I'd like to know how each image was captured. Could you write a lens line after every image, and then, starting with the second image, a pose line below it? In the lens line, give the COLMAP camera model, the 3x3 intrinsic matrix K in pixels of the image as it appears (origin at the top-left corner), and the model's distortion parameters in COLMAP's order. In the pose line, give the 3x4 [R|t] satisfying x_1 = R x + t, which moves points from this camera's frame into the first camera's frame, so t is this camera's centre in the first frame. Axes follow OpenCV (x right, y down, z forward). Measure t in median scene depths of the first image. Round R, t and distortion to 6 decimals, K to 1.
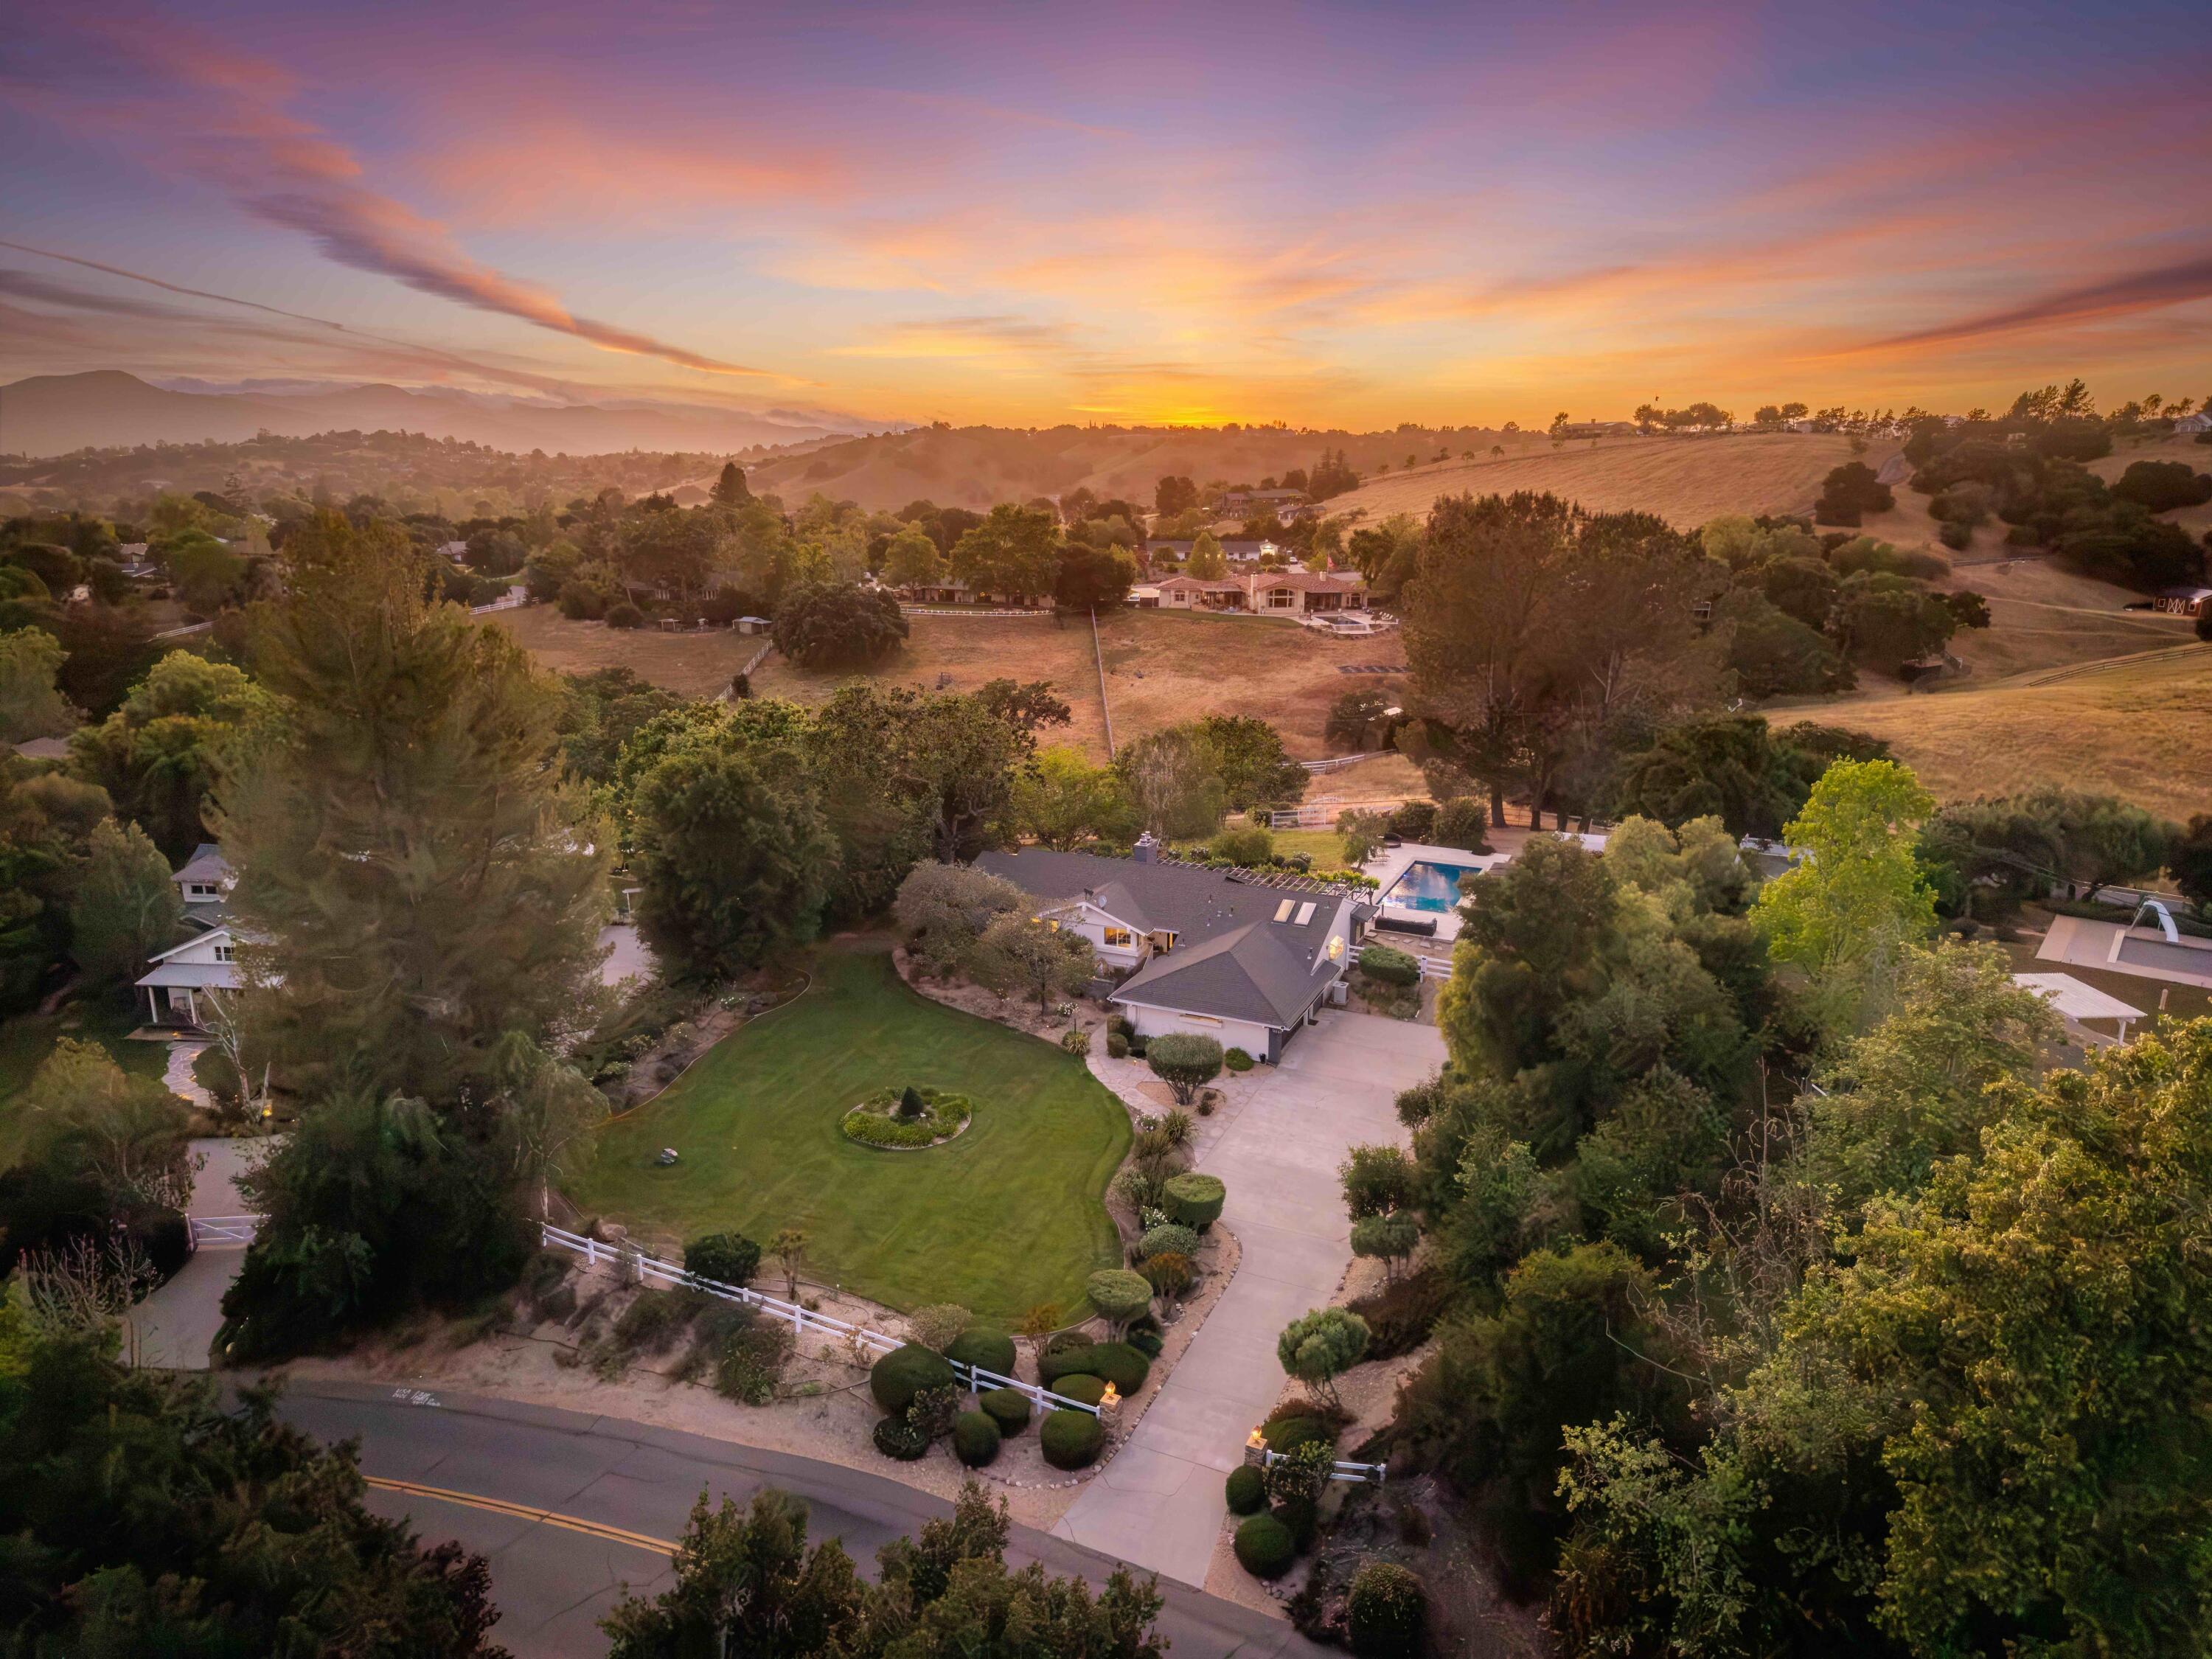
lens RADIAL K [[1487.4, 0, 1103.1], [0, 1487.4, 838.9], [0, 0, 1]] dist [0.037039, -0.028569]
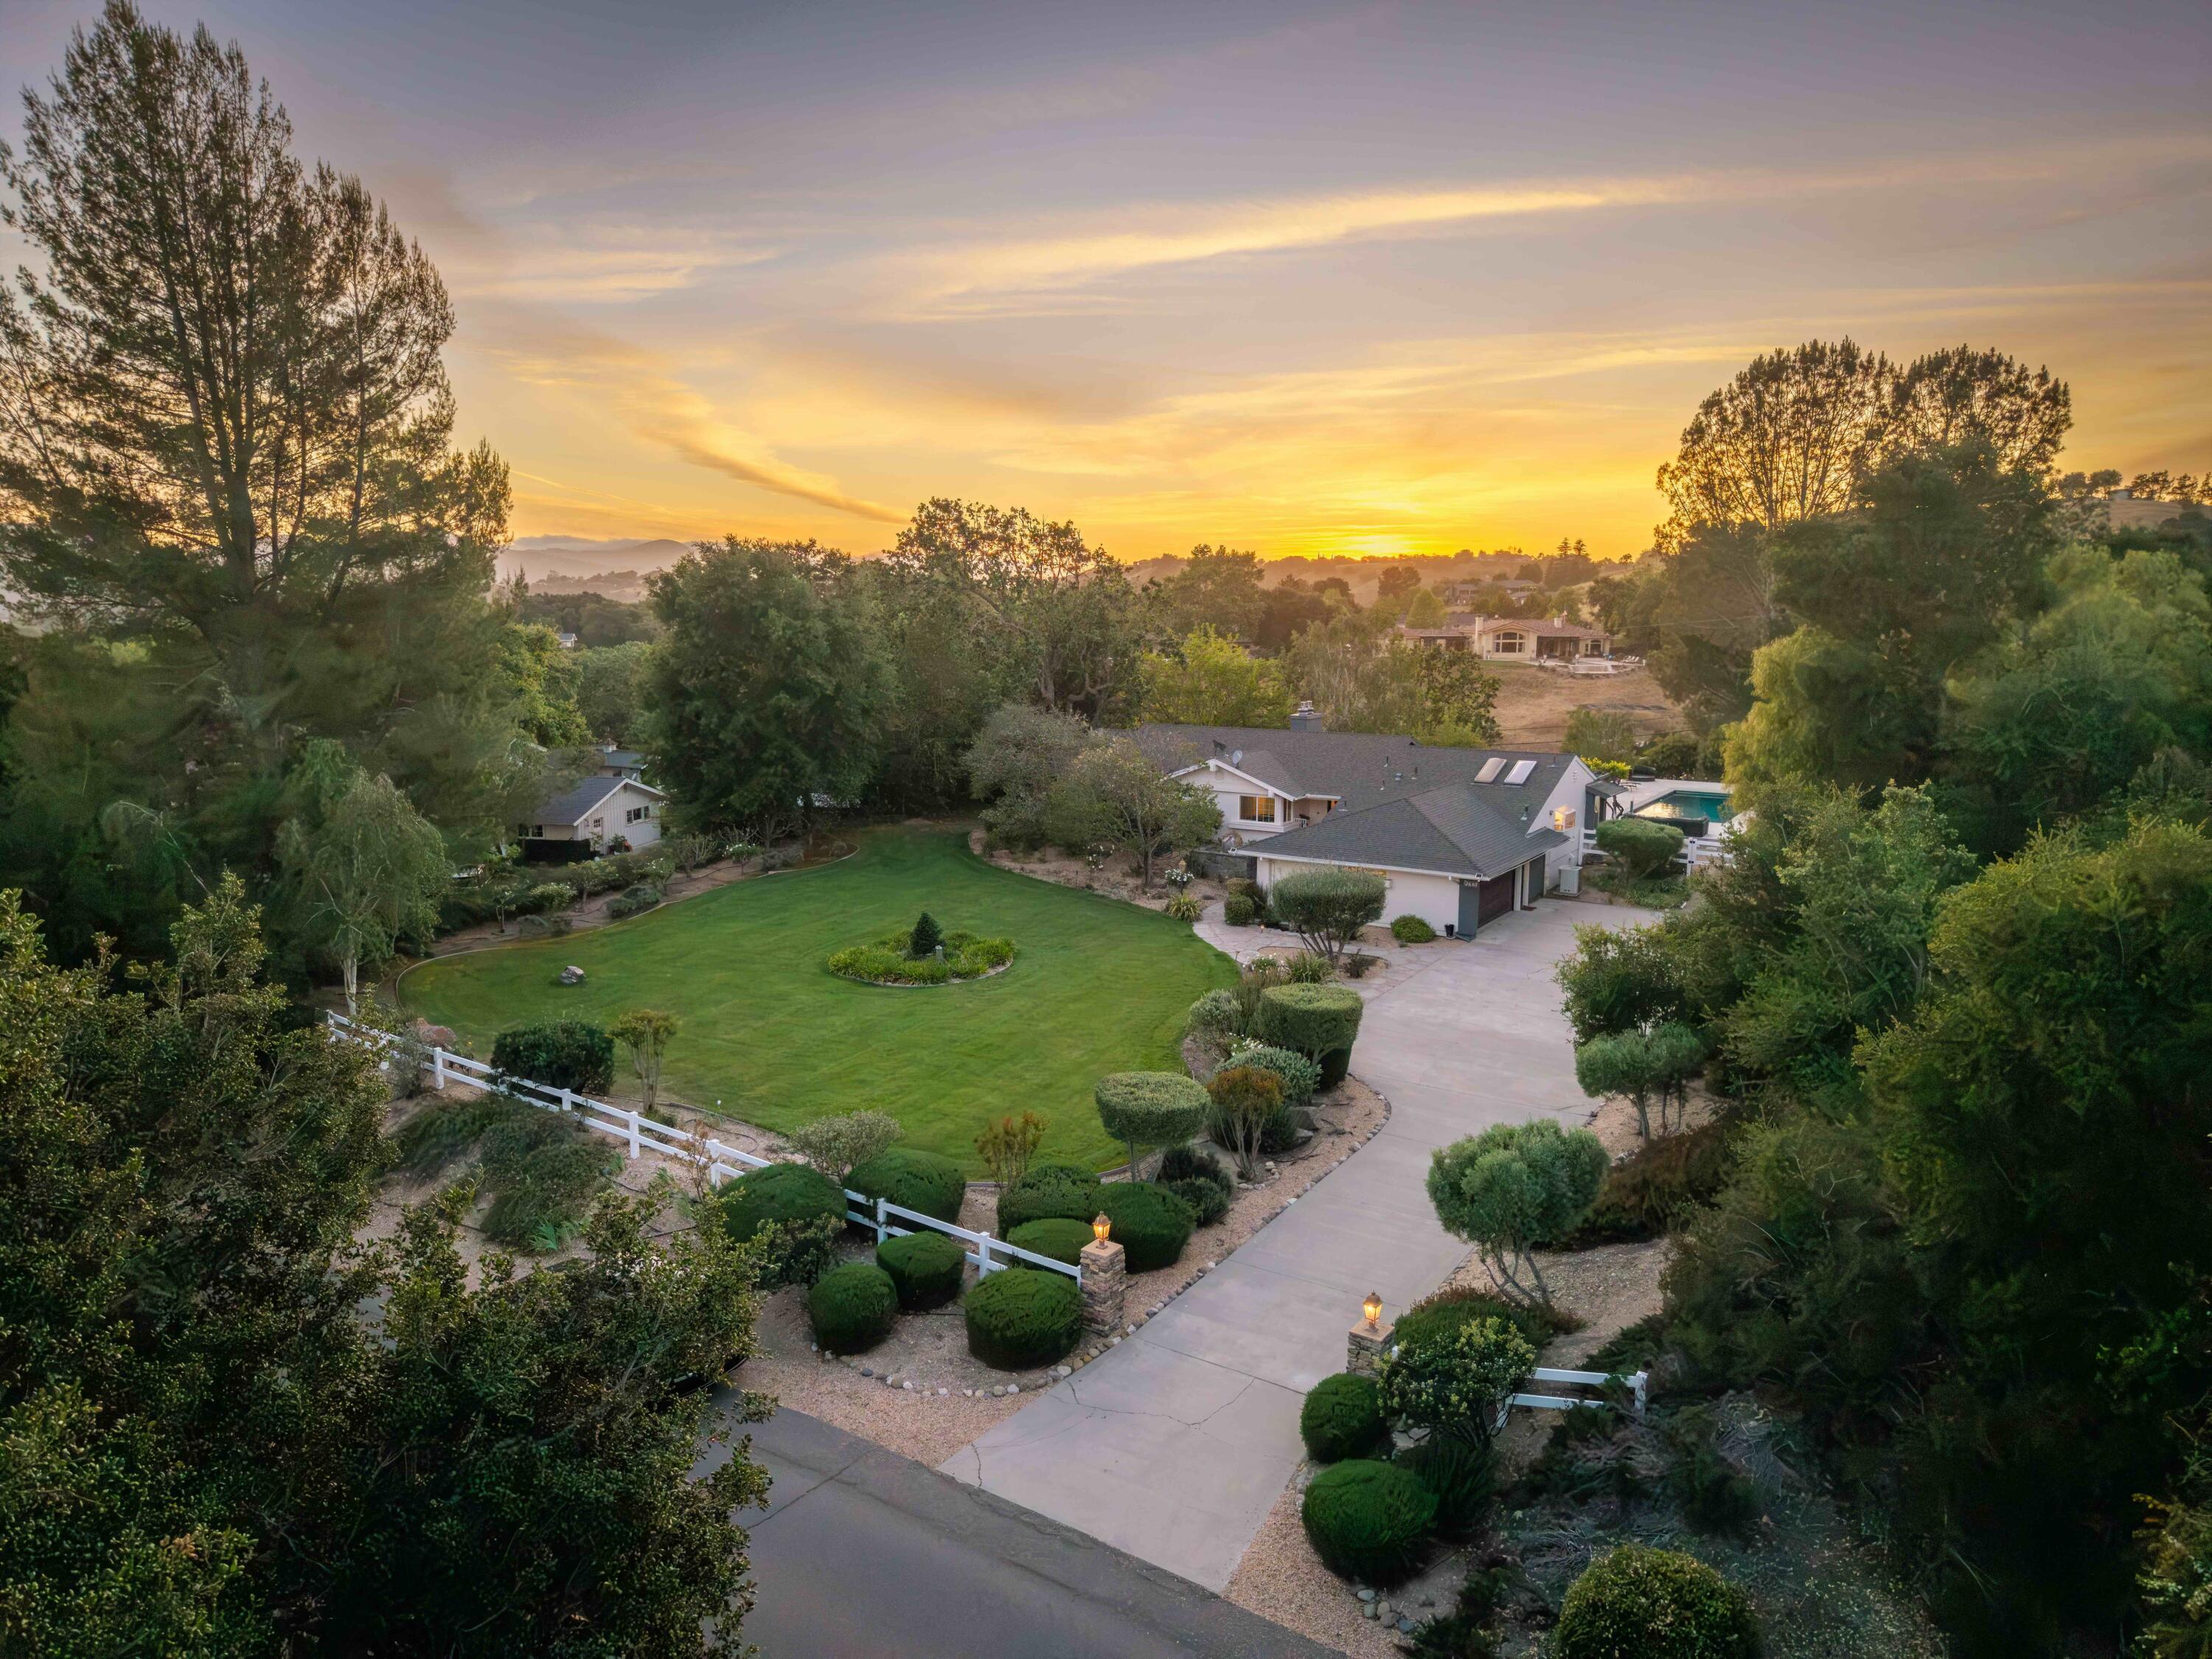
lens RADIAL K [[1487.4, 0, 1094.0], [0, 1487.4, 821.2], [0, 0, 1]] dist [0.037039, -0.028569]
pose [[0.987357, 0.016580, -0.157642, 0.071800], [-0.033445, 0.993916, -0.104939, 0.240606], [0.154943, 0.108884, 0.981905, 0.398431]]
